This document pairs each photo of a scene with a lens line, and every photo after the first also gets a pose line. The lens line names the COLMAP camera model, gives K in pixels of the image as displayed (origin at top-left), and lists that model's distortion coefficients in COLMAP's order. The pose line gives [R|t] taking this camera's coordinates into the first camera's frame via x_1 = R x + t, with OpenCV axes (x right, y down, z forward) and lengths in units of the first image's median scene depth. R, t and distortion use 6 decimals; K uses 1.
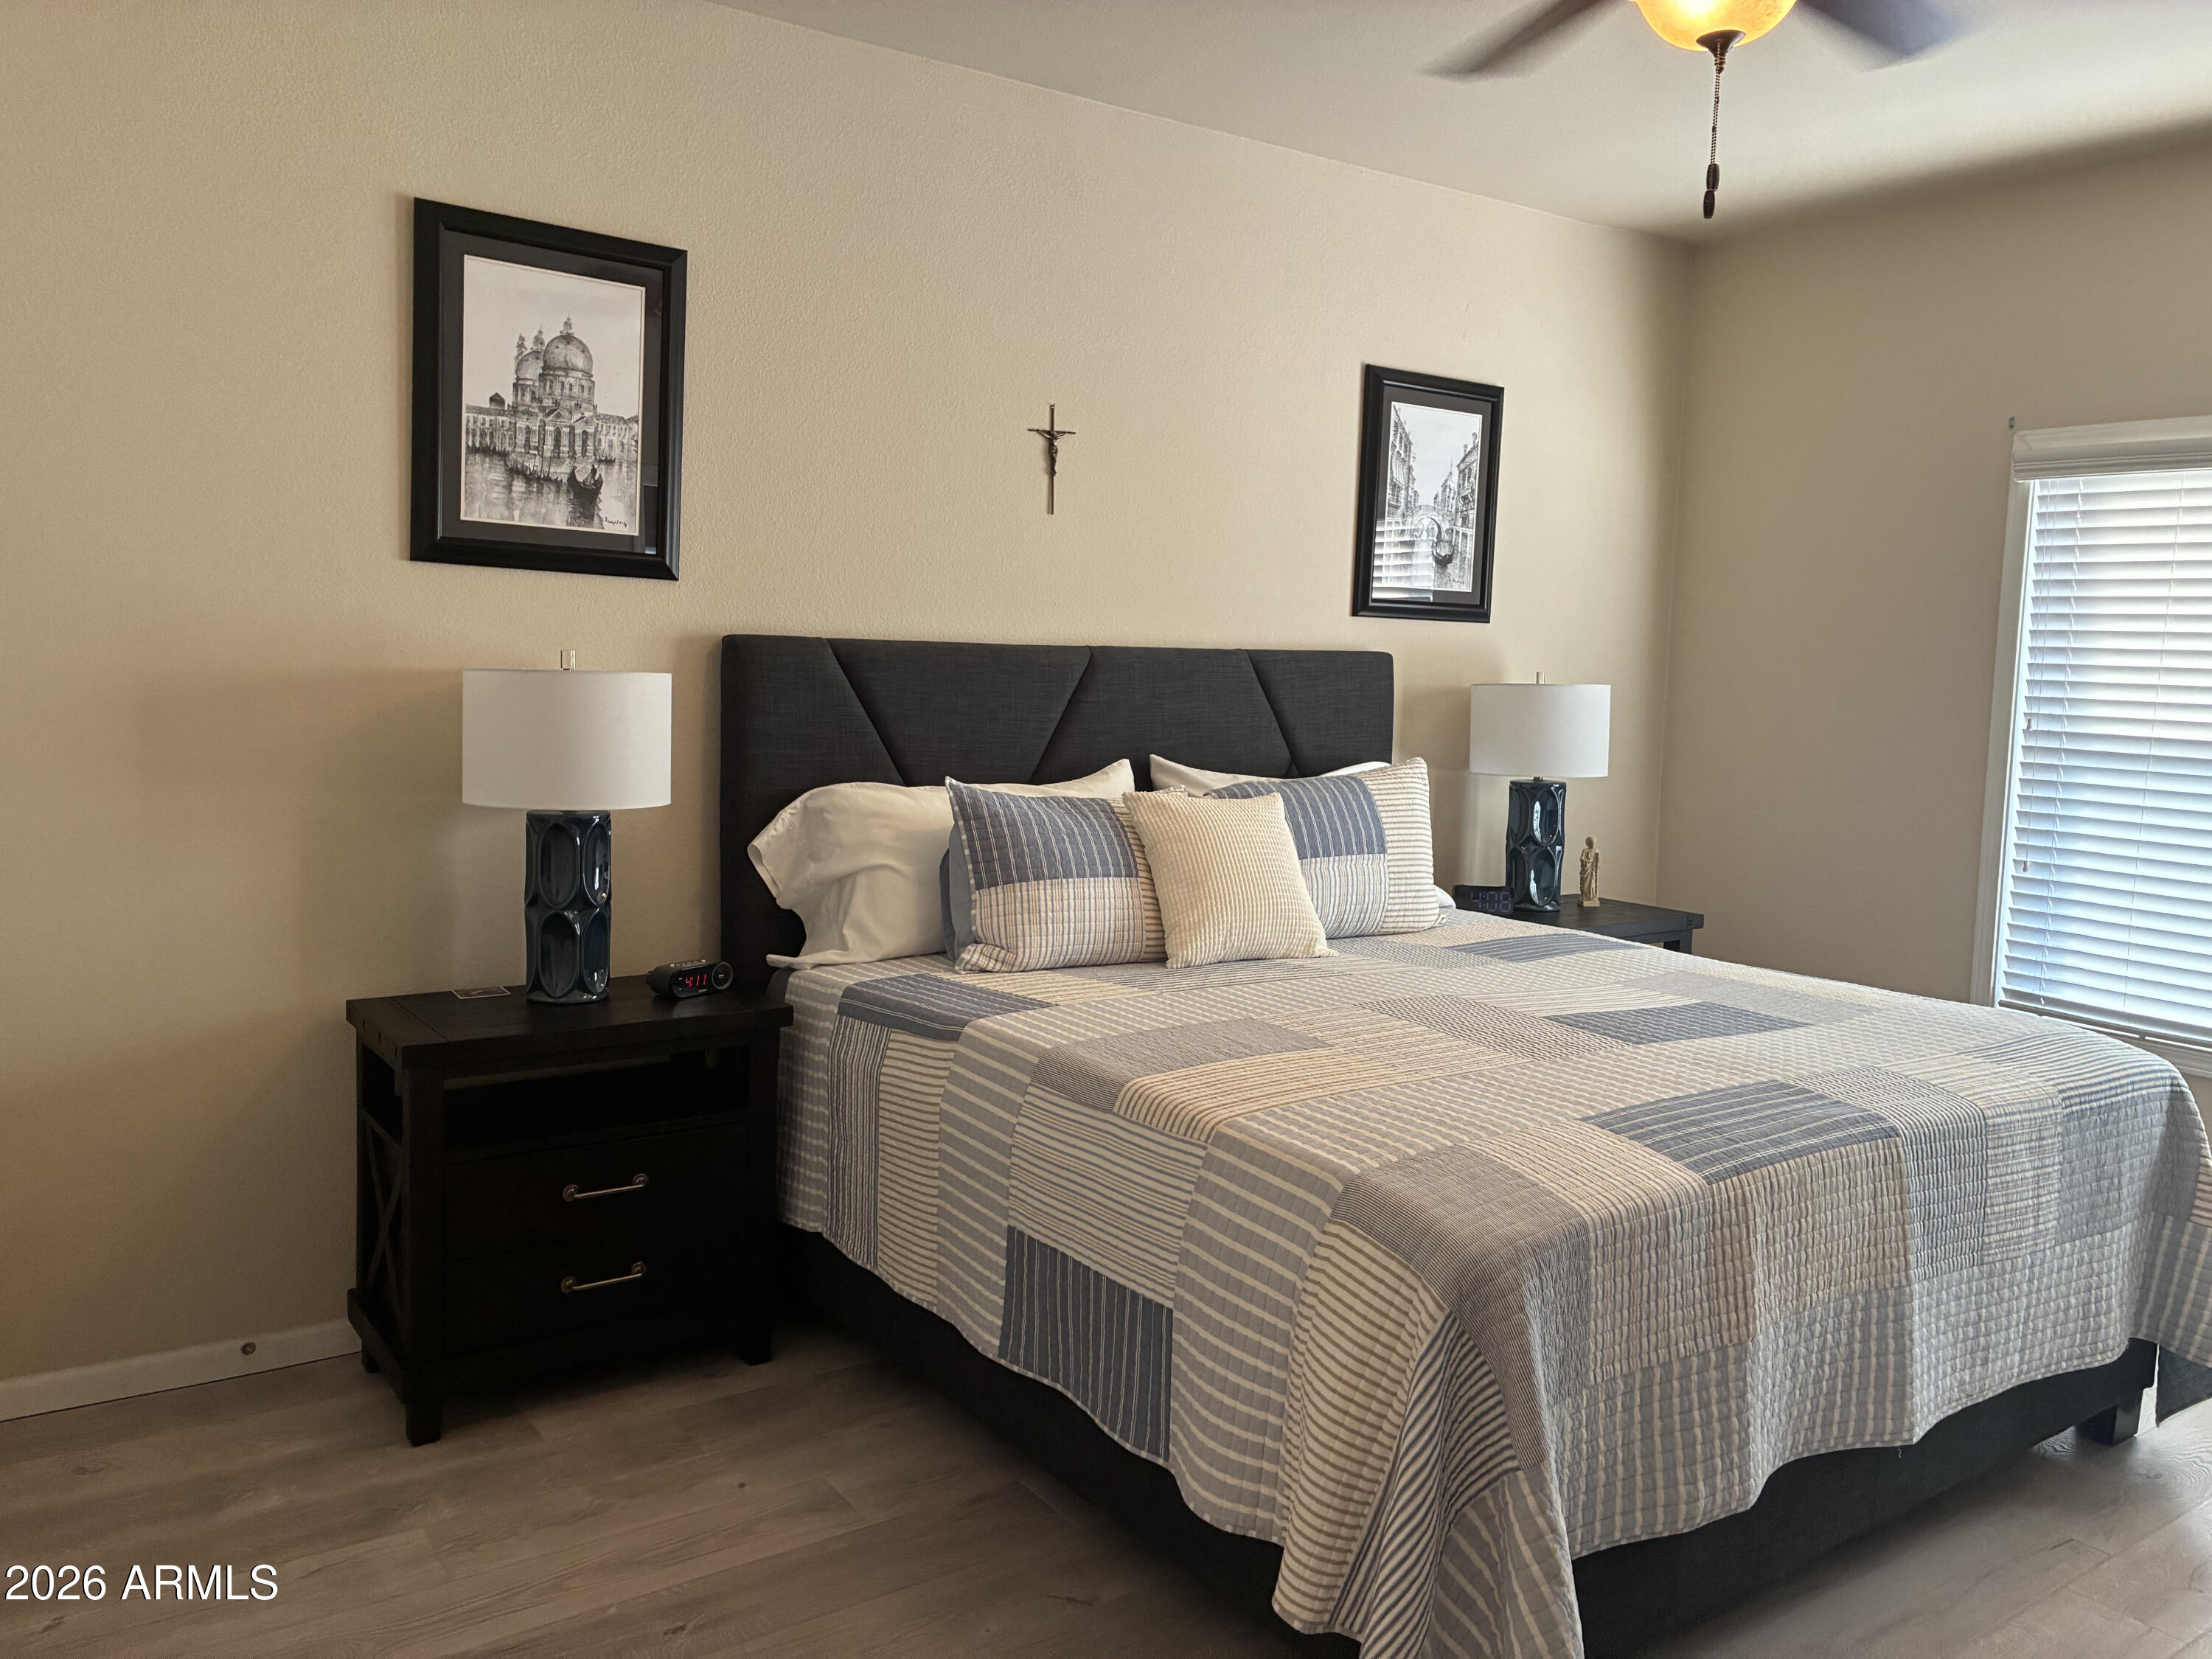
lens RADIAL K [[1688.1, 0, 1107.5], [0, 1688.1, 815.5], [0, 0, 1]] dist [0.052254, -0.066808]
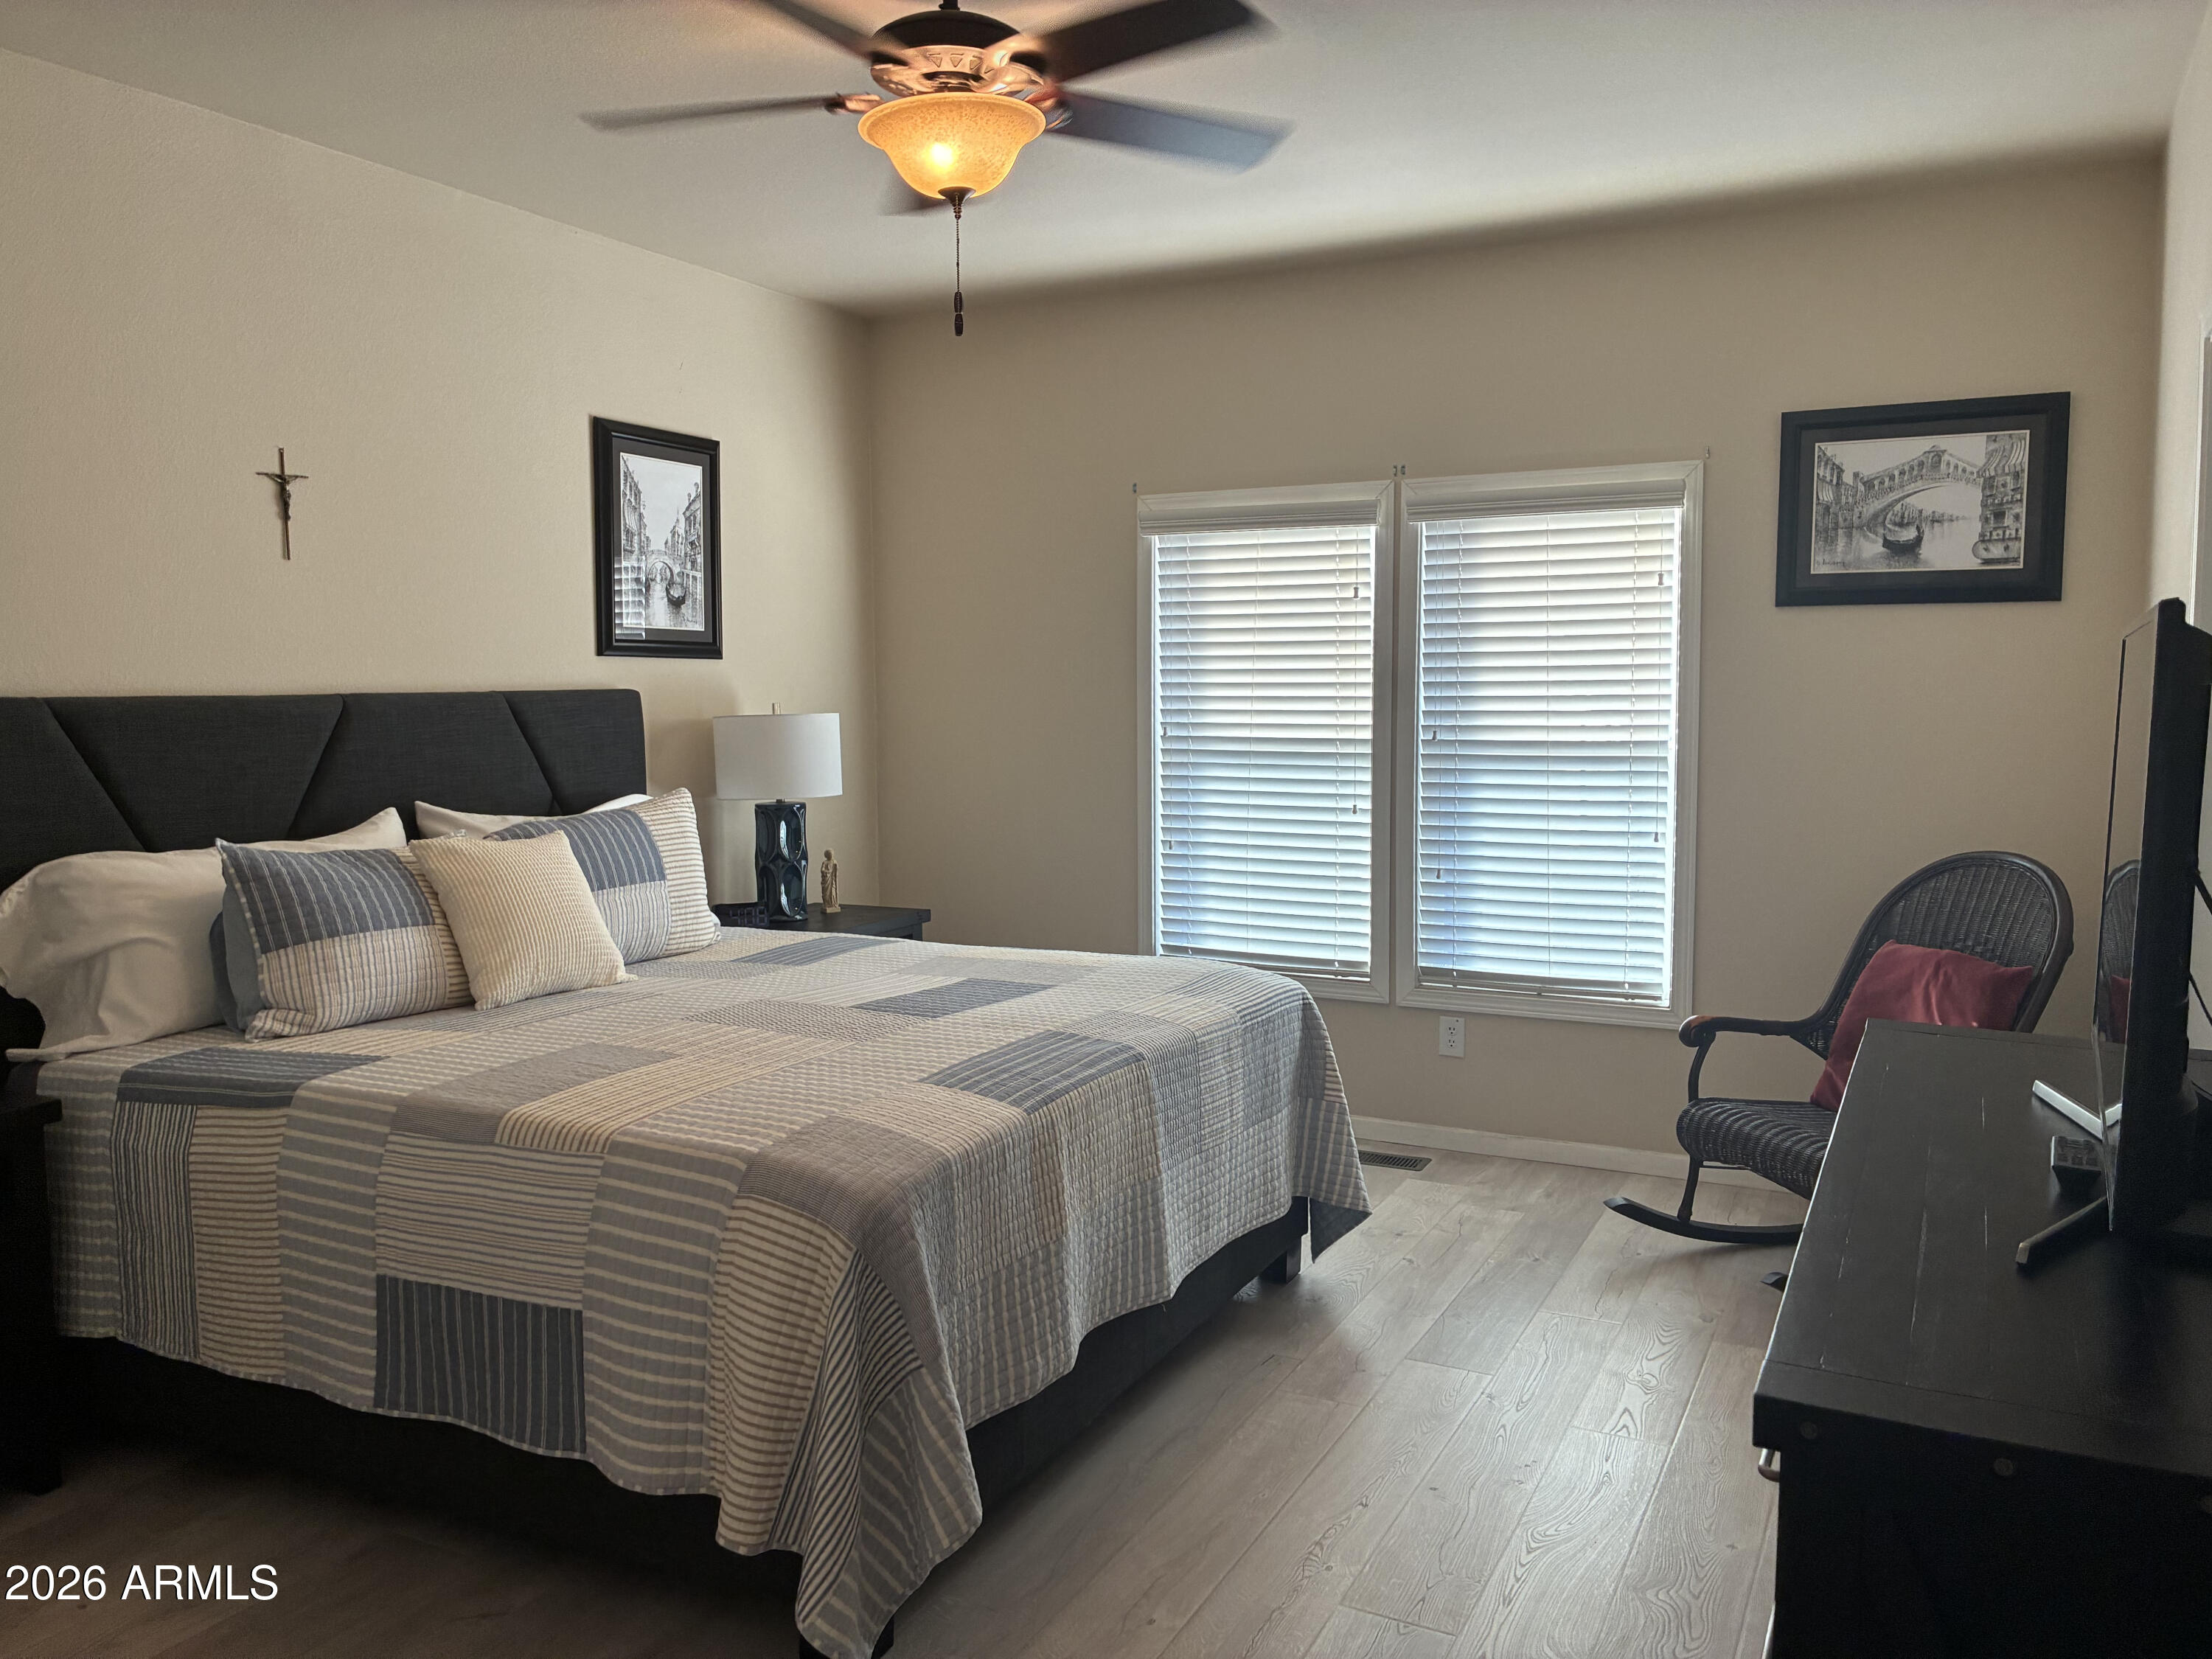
lens RADIAL K [[1688.1, 0, 1074.1], [0, 1688.1, 817.9], [0, 0, 1]] dist [0.052254, -0.066808]
pose [[0.887713, -0.070596, 0.454953, -0.116024], [0.076496, 0.997055, 0.005455, -0.003230], [-0.453998, 0.029959, 0.890499, -0.088699]]
